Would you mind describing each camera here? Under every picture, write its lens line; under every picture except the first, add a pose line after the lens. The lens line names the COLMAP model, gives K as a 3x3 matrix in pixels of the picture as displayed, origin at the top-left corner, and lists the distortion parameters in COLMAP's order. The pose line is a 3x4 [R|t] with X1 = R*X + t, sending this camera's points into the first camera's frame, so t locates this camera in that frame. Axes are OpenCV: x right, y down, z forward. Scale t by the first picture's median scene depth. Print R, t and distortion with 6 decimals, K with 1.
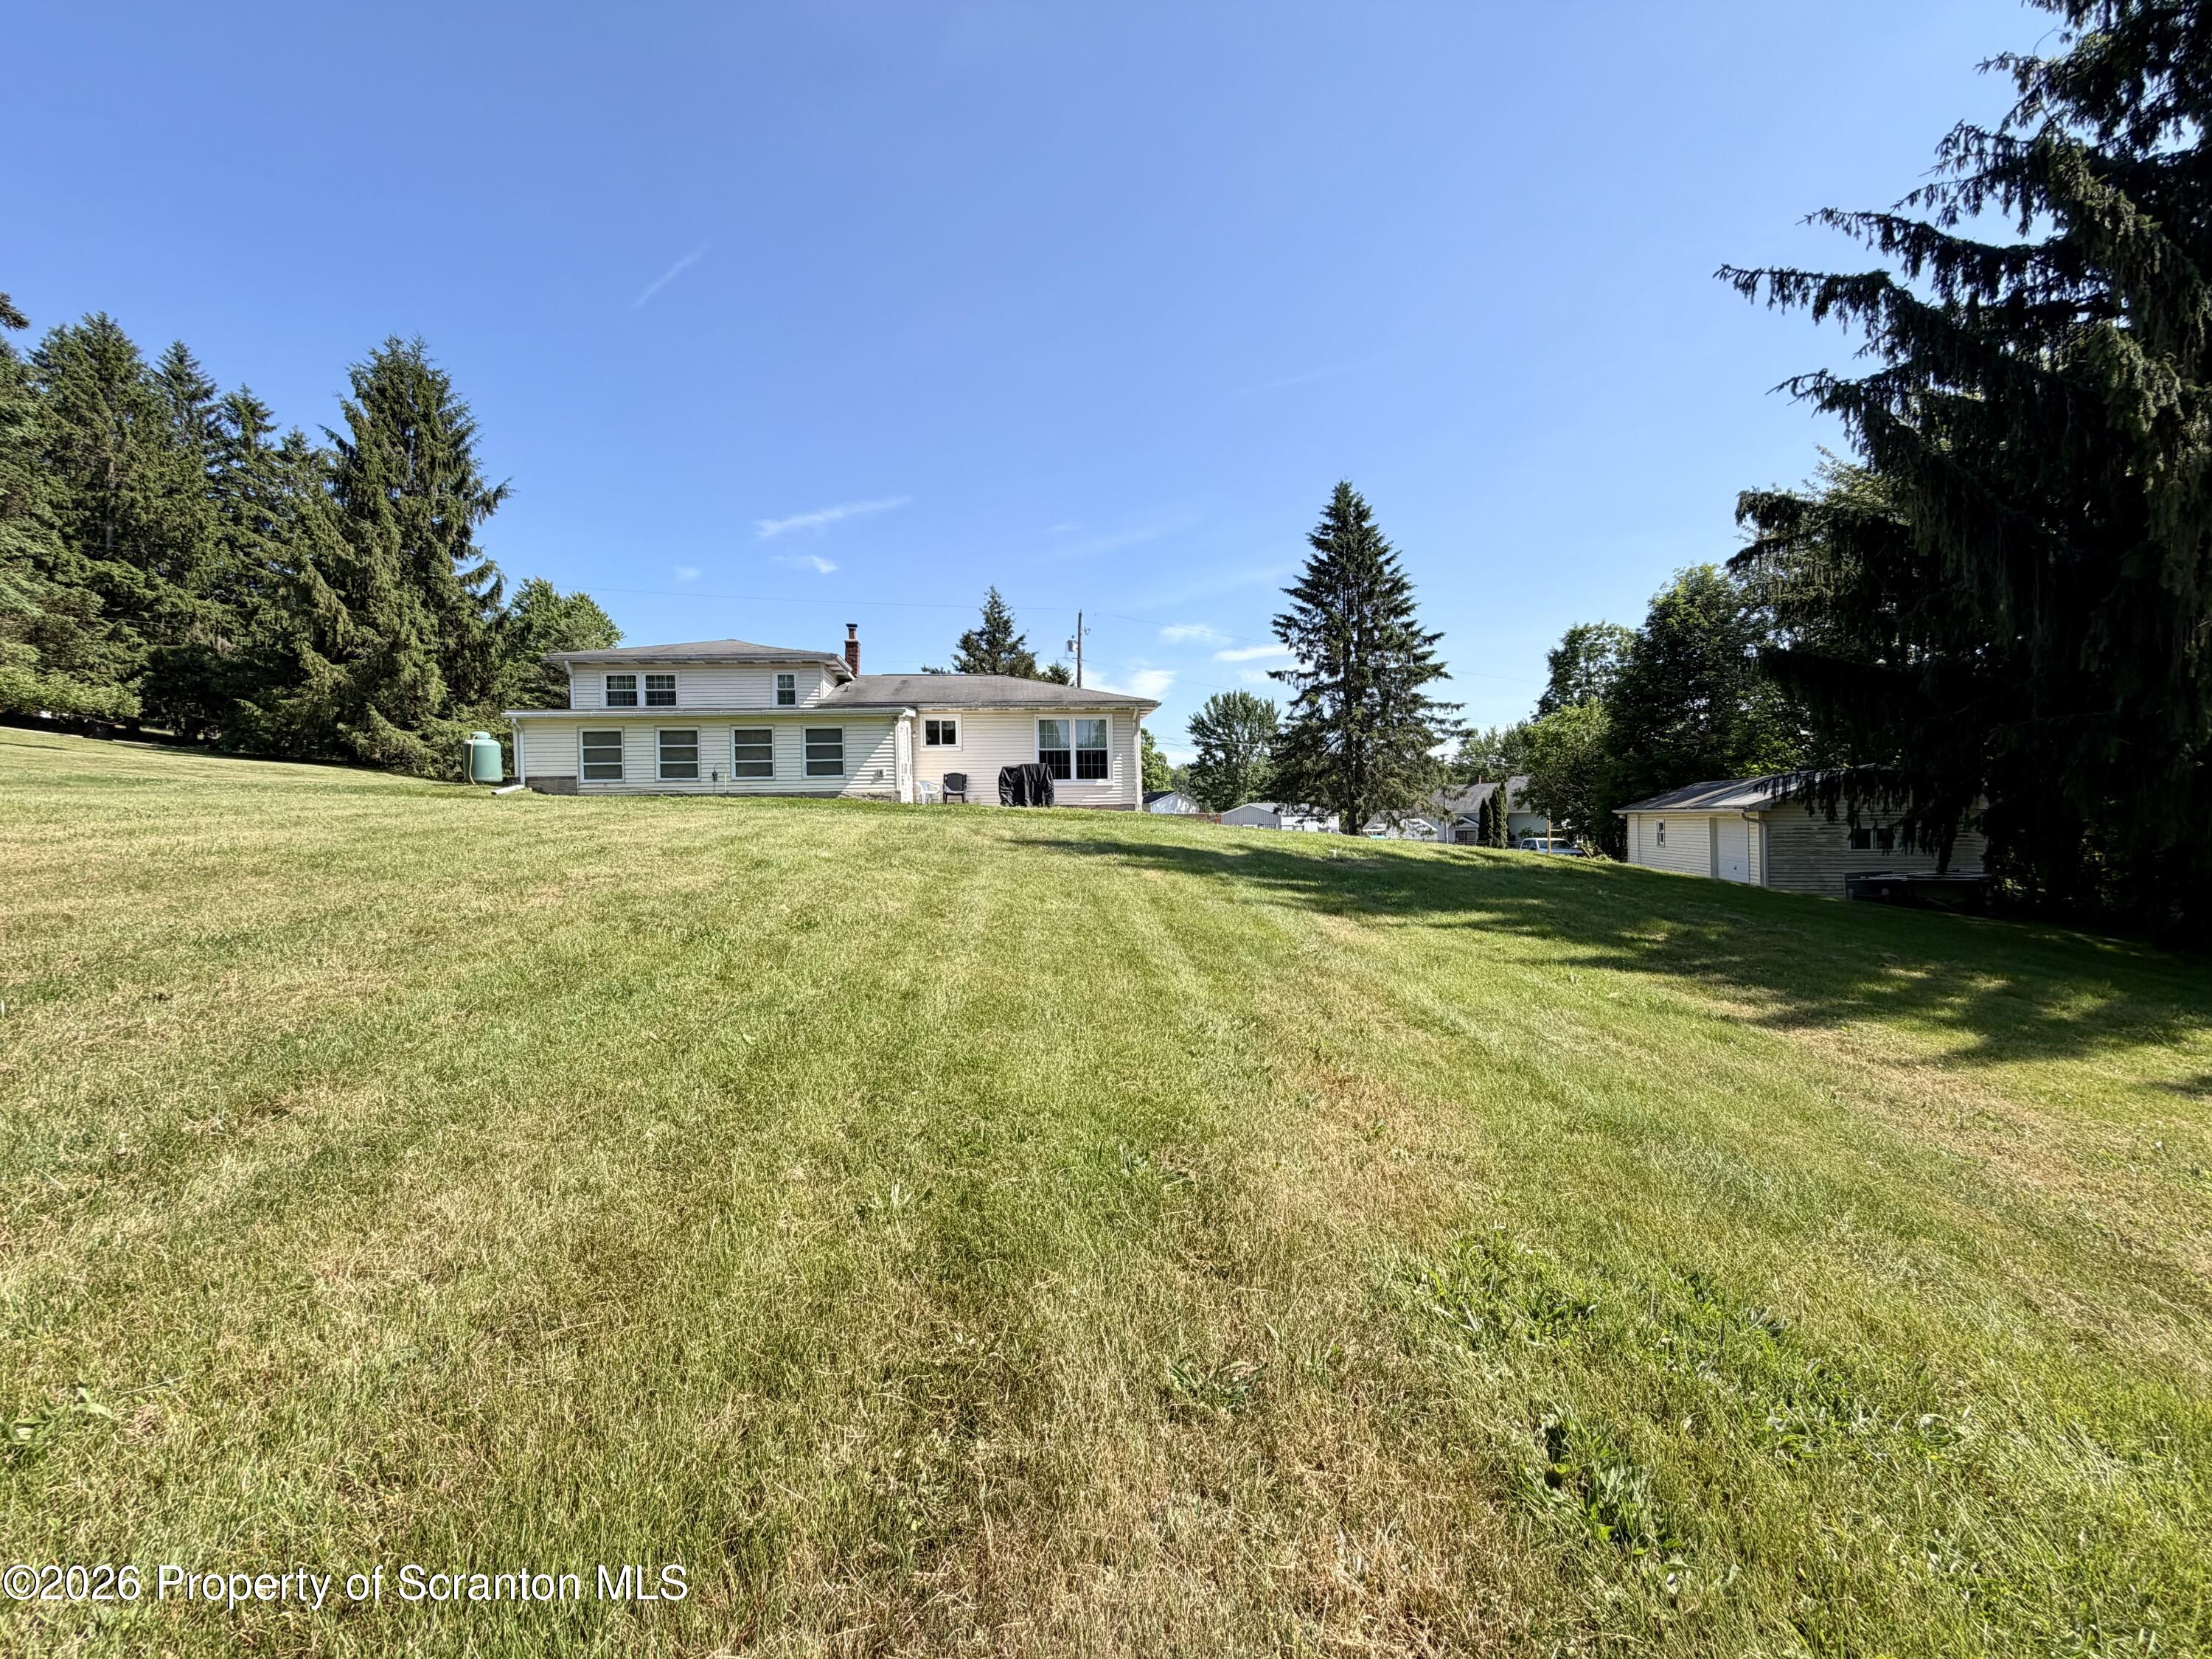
lens RADIAL K [[884.6, 0, 1105.0], [0, 884.6, 825.8], [0, 0, 1]] dist [0.001675, 0.000480]
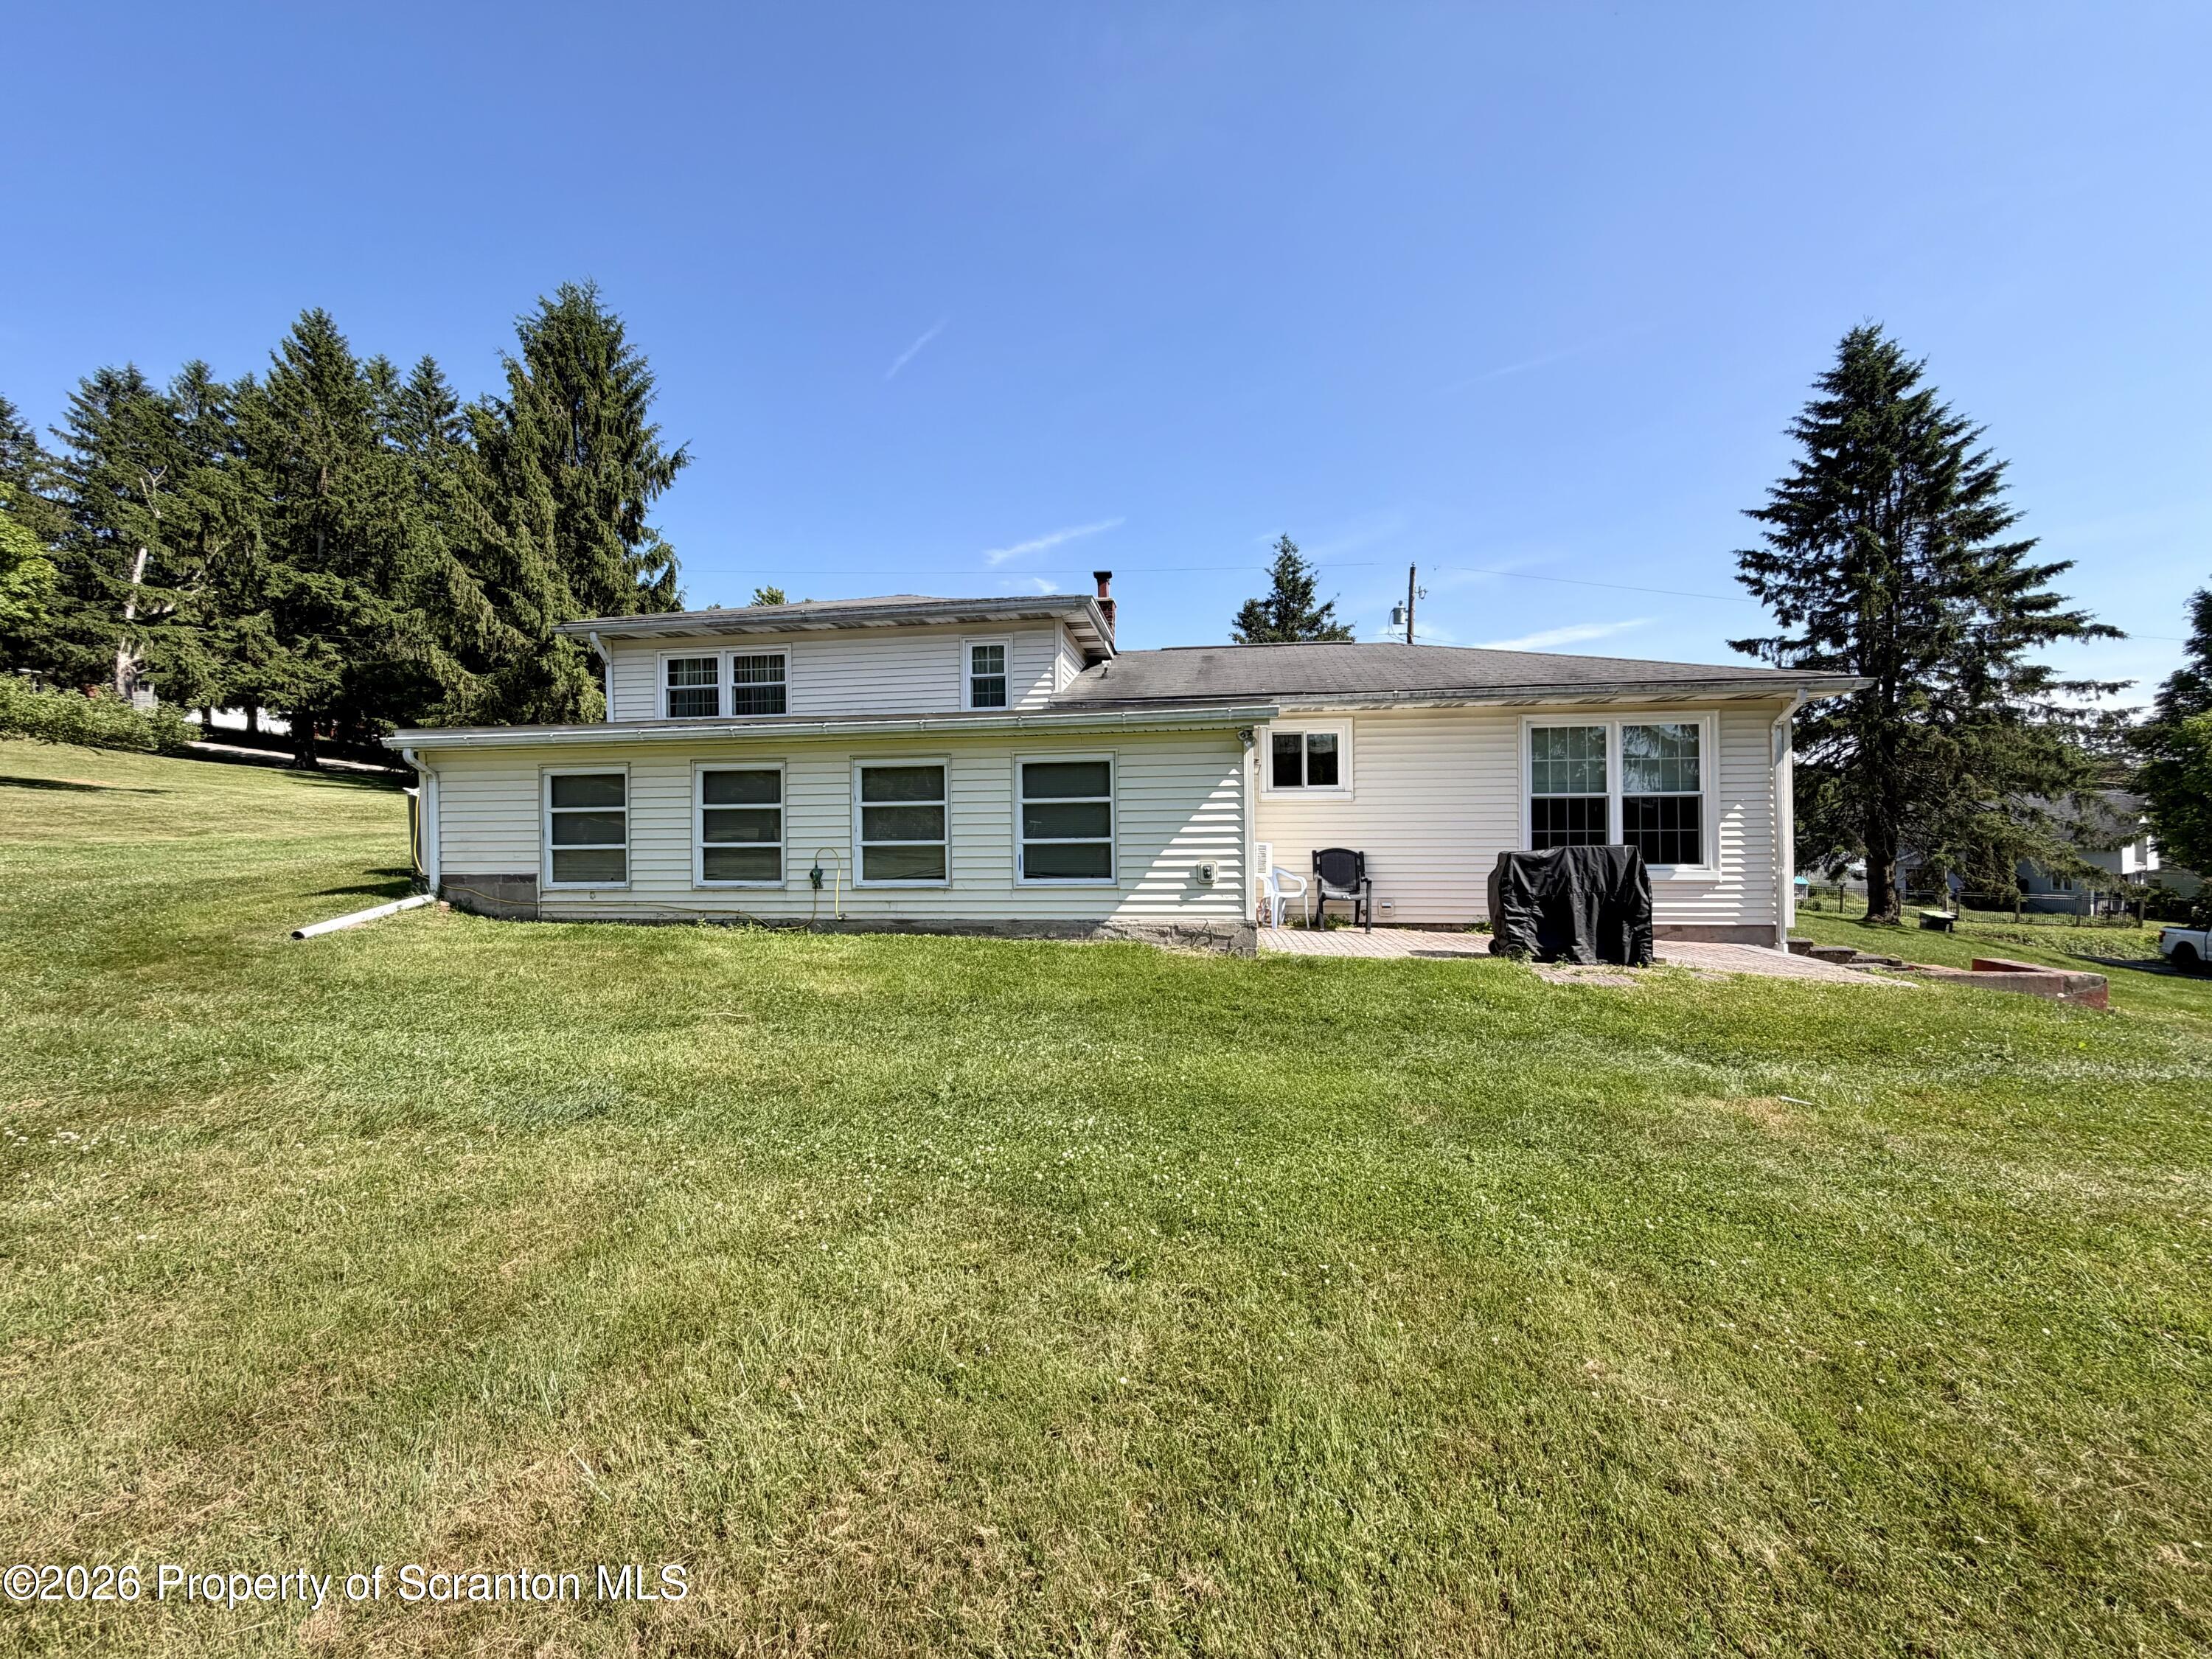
lens RADIAL K [[884.6, 0, 1105.0], [0, 884.6, 825.8], [0, 0, 1]] dist [0.001675, 0.000480]
pose [[0.970694, 0.008142, -0.240179, -0.107928], [-0.009228, 0.999952, -0.003396, -0.042136], [0.240140, 0.005513, 0.970723, 0.325573]]
